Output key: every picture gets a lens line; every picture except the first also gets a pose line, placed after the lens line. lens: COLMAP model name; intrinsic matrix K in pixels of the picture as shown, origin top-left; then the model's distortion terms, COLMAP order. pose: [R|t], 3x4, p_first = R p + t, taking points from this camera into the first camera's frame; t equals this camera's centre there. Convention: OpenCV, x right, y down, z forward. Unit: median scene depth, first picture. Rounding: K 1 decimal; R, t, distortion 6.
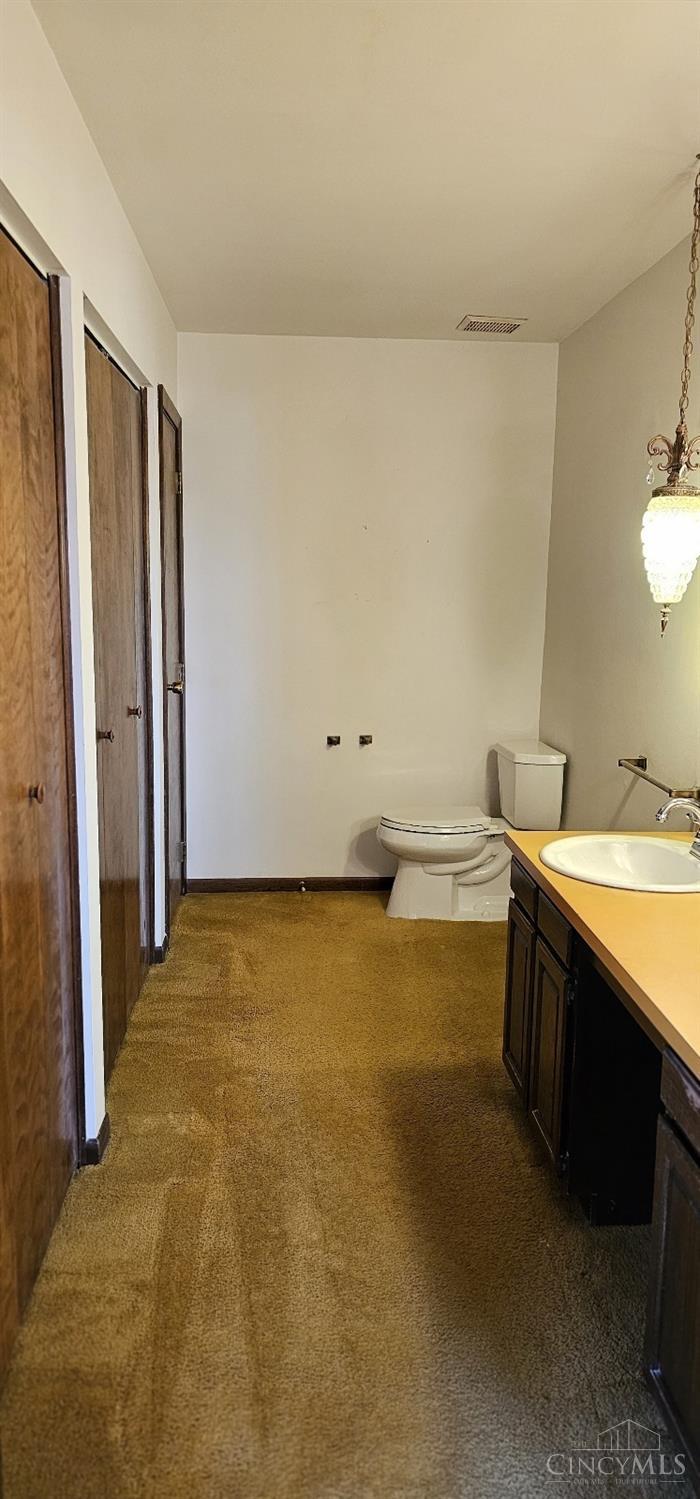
lens RADIAL K [[1015.1, 0, 345.7], [0, 1015.1, 695.2], [0, 0, 1]] dist [0.077753, -0.051956]
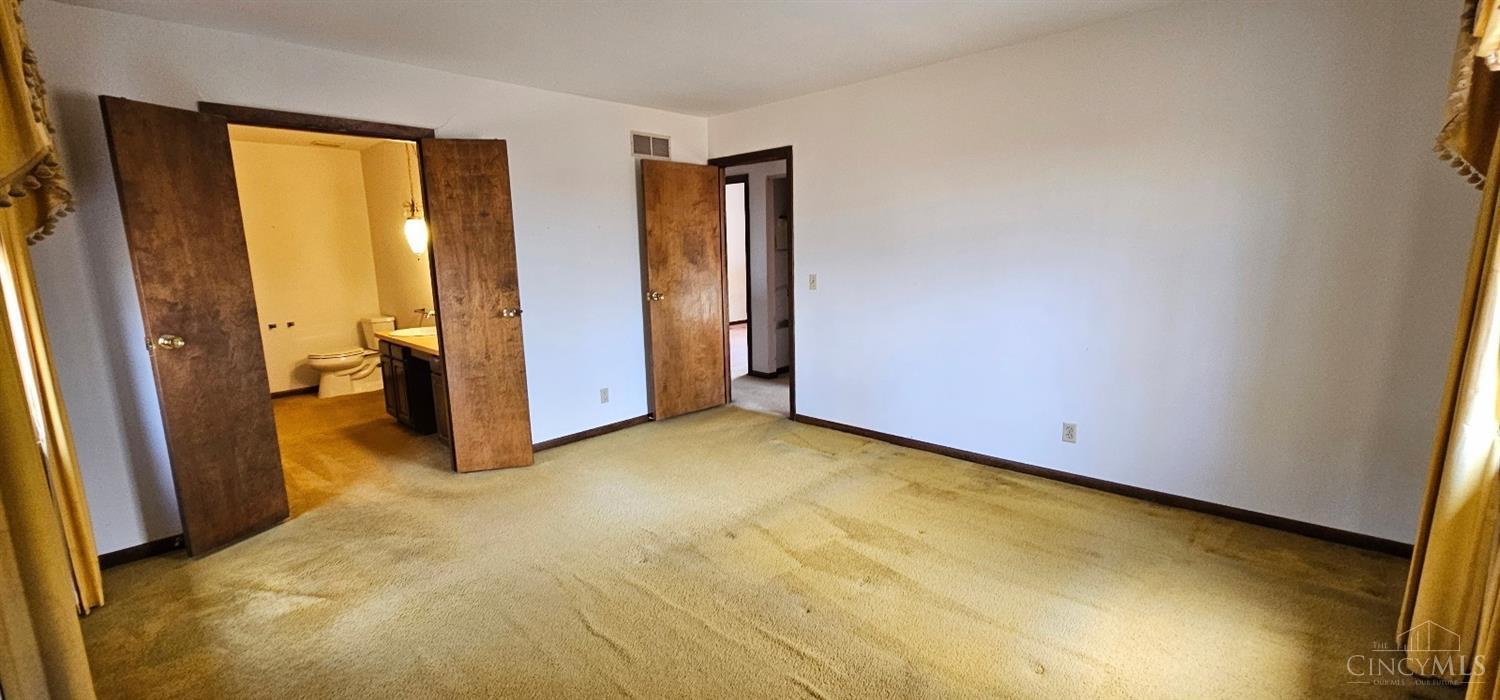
lens RADIAL K [[610.7, 0, 737.2], [0, 610.7, 350.1], [0, 0, 1]] dist [-0.001806, -0.000042]
pose [[0.739128, -0.148697, 0.656947, -0.201096], [0.110314, 0.988882, 0.099715, 0.106706], [-0.664470, -0.001232, 0.747314, -0.860951]]
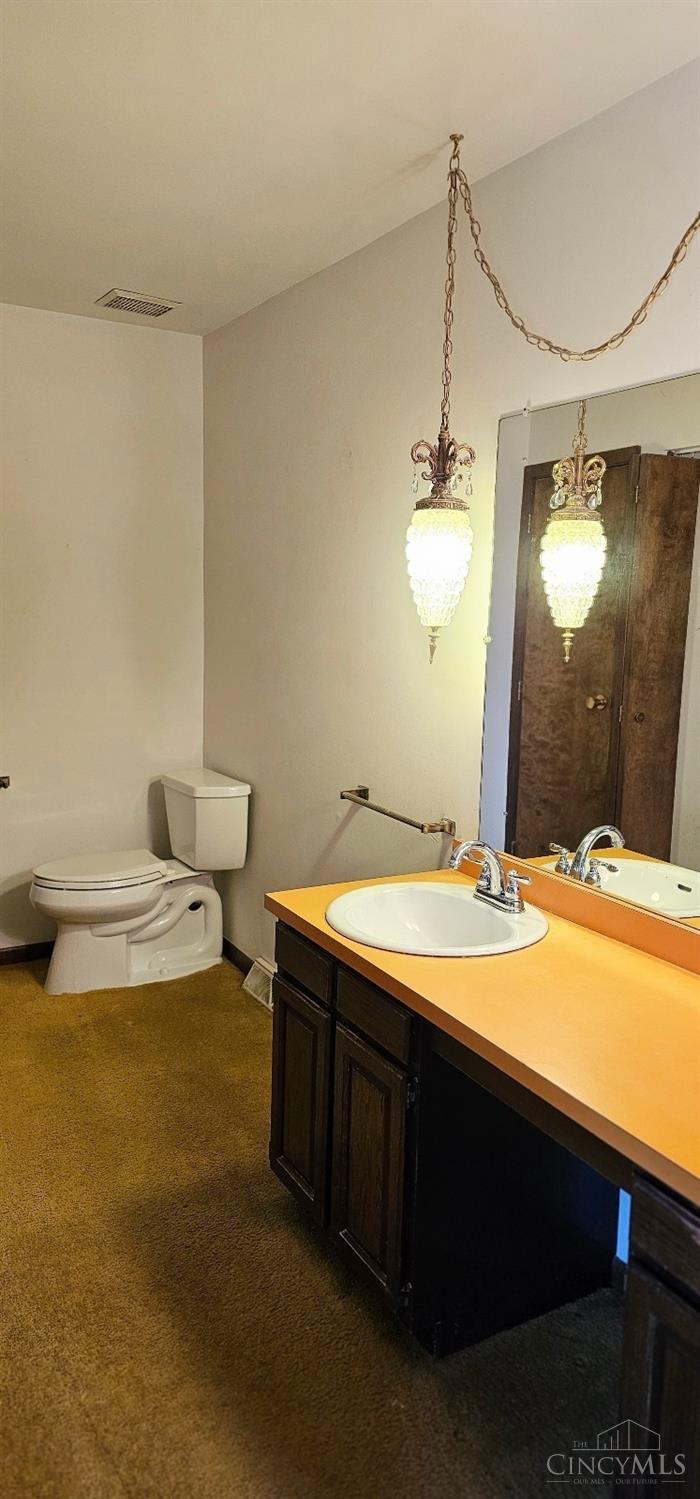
lens RADIAL K [[1015.1, 0, 345.7], [0, 1015.1, 695.2], [0, 0, 1]] dist [0.077753, -0.051956]
pose [[0.902886, -0.044518, 0.427568, -0.121145], [0.046160, 0.998913, 0.006532, -0.031094], [-0.427394, 0.013839, 0.903960, 0.177240]]
